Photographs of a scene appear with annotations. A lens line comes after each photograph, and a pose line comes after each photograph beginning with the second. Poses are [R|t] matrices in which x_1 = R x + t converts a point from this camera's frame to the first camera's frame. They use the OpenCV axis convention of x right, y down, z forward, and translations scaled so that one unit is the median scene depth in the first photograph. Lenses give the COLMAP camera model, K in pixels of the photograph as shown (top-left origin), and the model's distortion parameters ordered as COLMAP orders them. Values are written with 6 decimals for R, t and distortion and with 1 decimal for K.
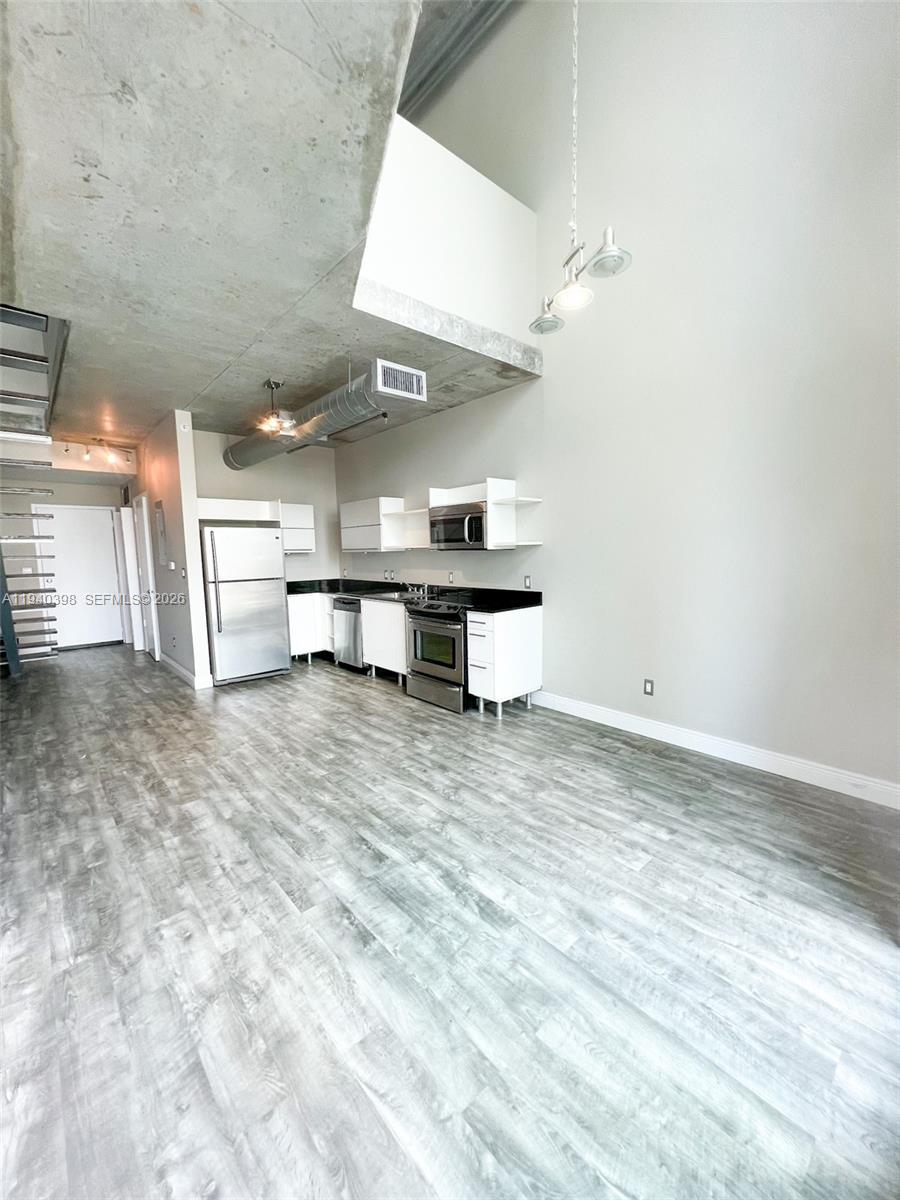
lens RADIAL K [[478.0, 0, 449.0], [0, 478.0, 602.0], [0, 0, 1]] dist [-0.001363, 0.000193]
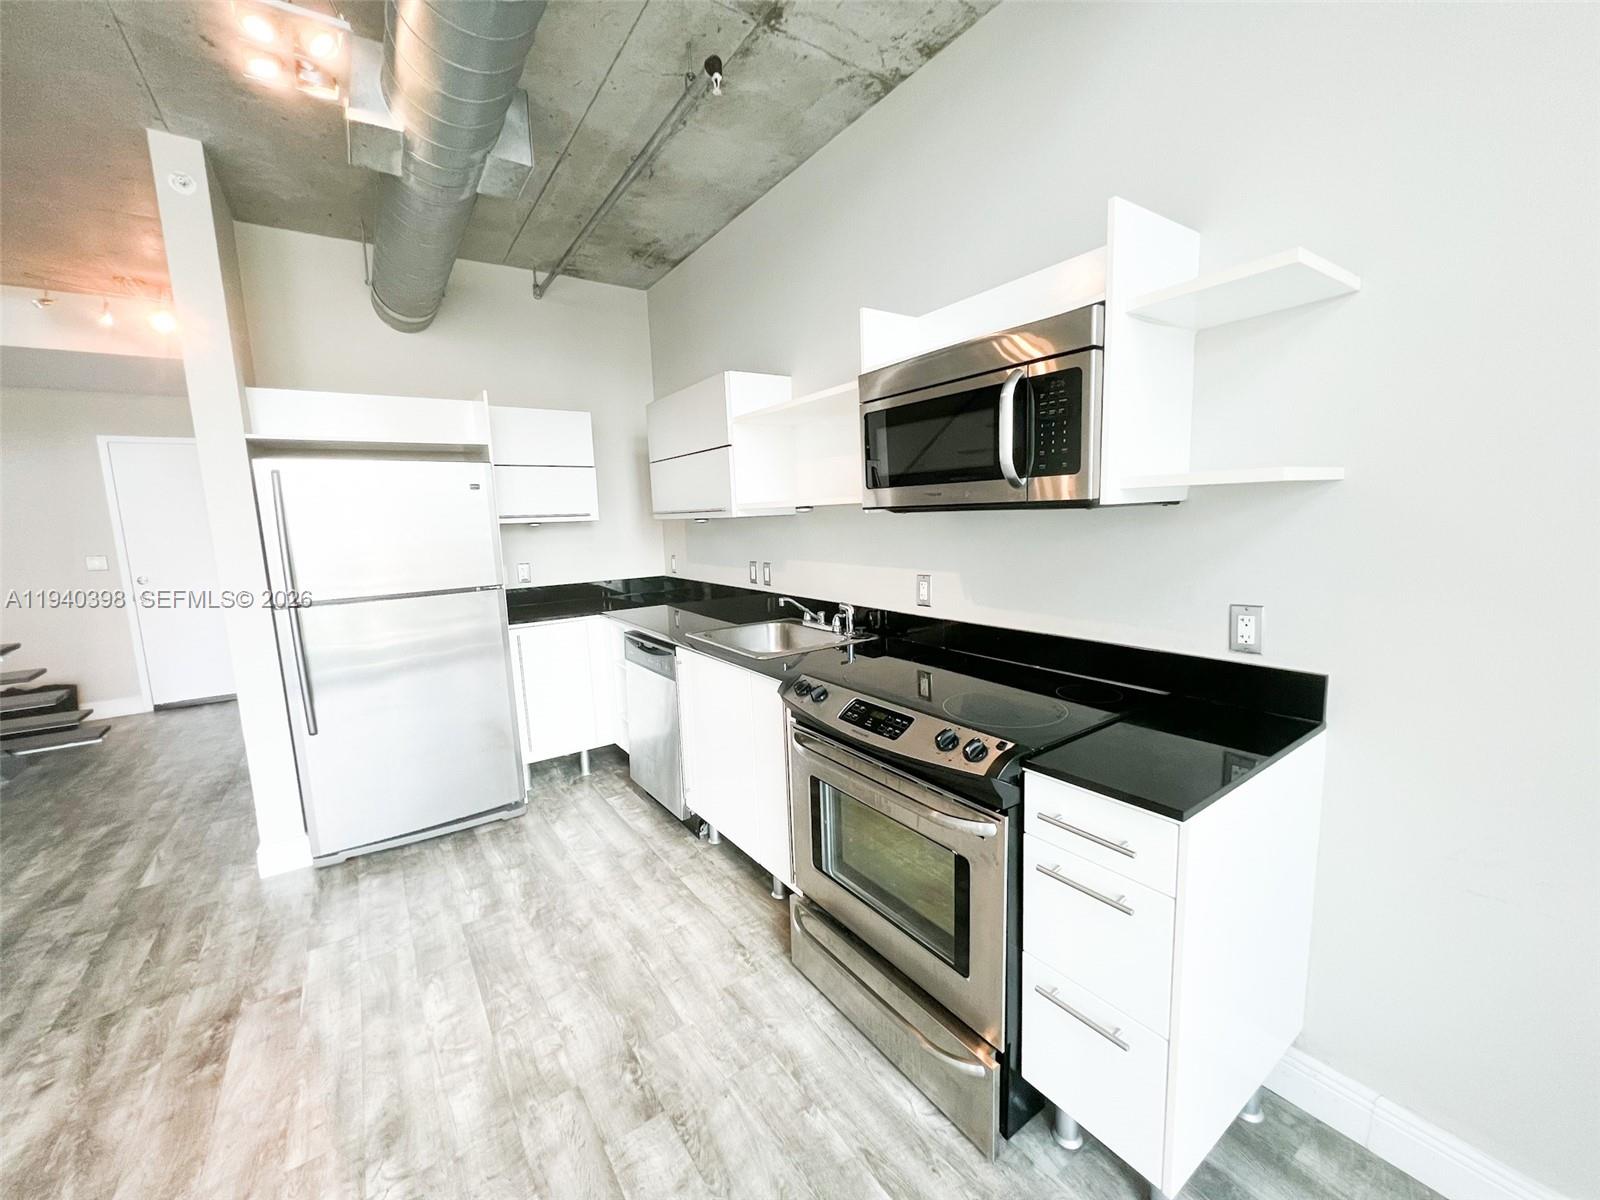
lens RADIAL K [[637.3, 0, 803.6], [0, 637.3, 600.4], [0, 0, 1]] dist [-0.001363, 0.000193]
pose [[0.993146, -0.000231, -0.116878, -0.027931], [0.004039, 0.999469, 0.032341, -0.060035], [0.116808, -0.032592, 0.992620, 0.545248]]
